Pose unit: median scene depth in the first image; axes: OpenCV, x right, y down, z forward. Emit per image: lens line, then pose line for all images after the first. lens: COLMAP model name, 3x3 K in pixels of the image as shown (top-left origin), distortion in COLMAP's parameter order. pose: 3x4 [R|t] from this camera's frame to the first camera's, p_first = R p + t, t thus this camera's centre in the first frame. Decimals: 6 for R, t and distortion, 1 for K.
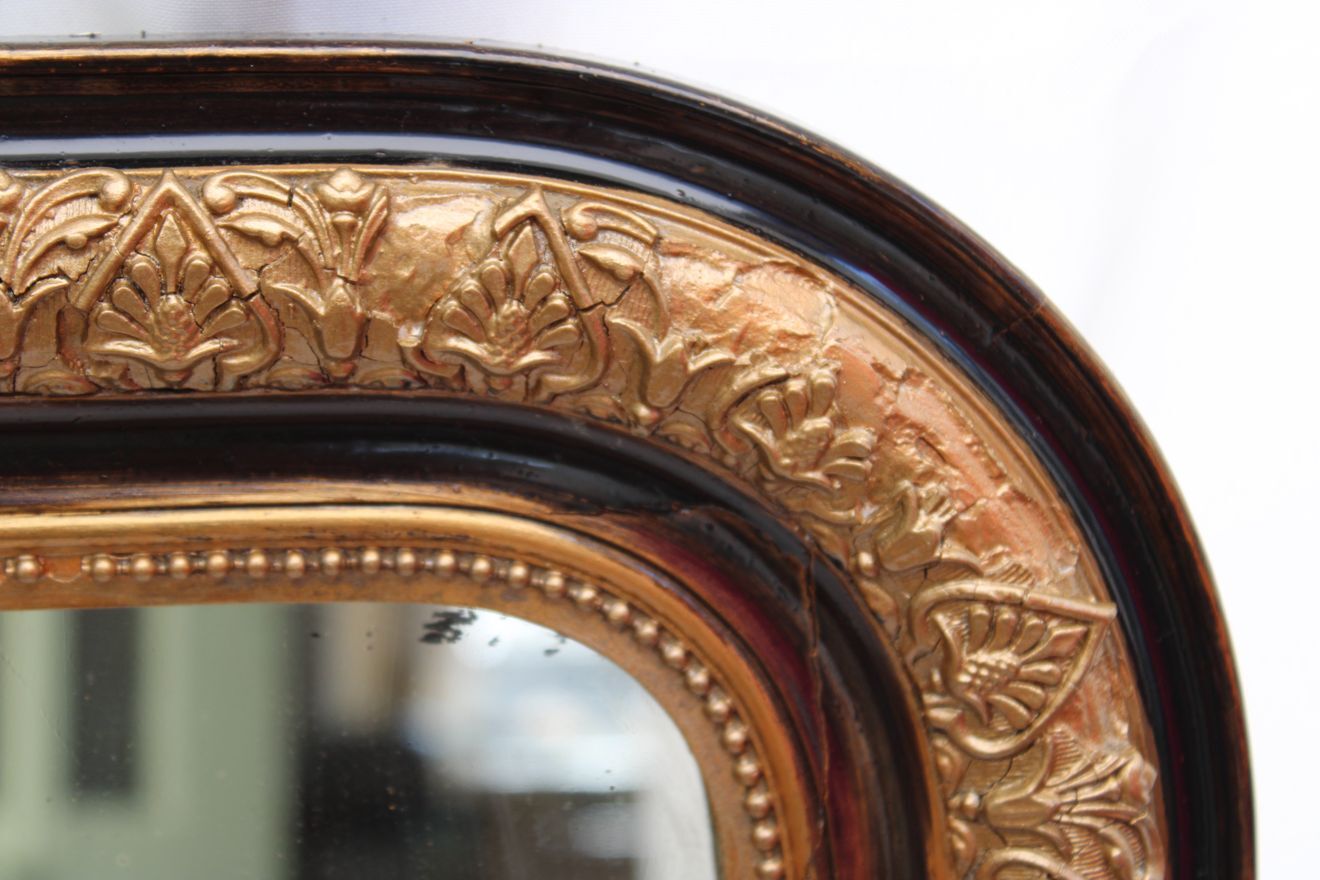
lens RADIAL K [[3123.4, 0, 664.5], [0, 3123.4, 436.8], [0, 0, 1]] dist [0.057821, 0.000000]
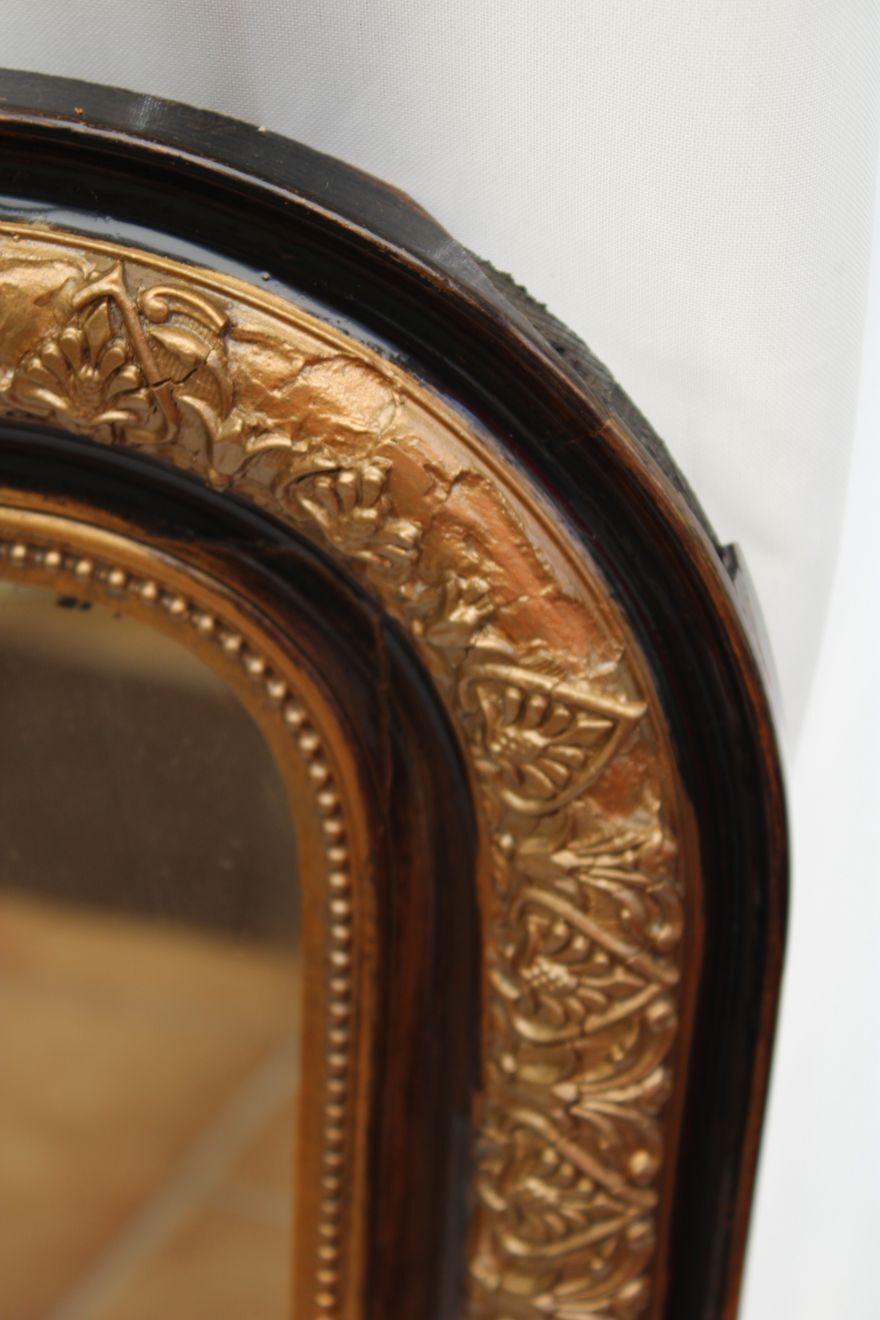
lens RADIAL K [[3123.4, 0, 431.9], [0, 3123.4, 658.0], [0, 0, 1]] dist [0.057821, 0.000000]
pose [[0.959583, 0.181368, -0.215188, 0.304728], [-0.108465, 0.943908, 0.311887, -0.288461], [0.259684, -0.275941, 0.925430, 0.008884]]
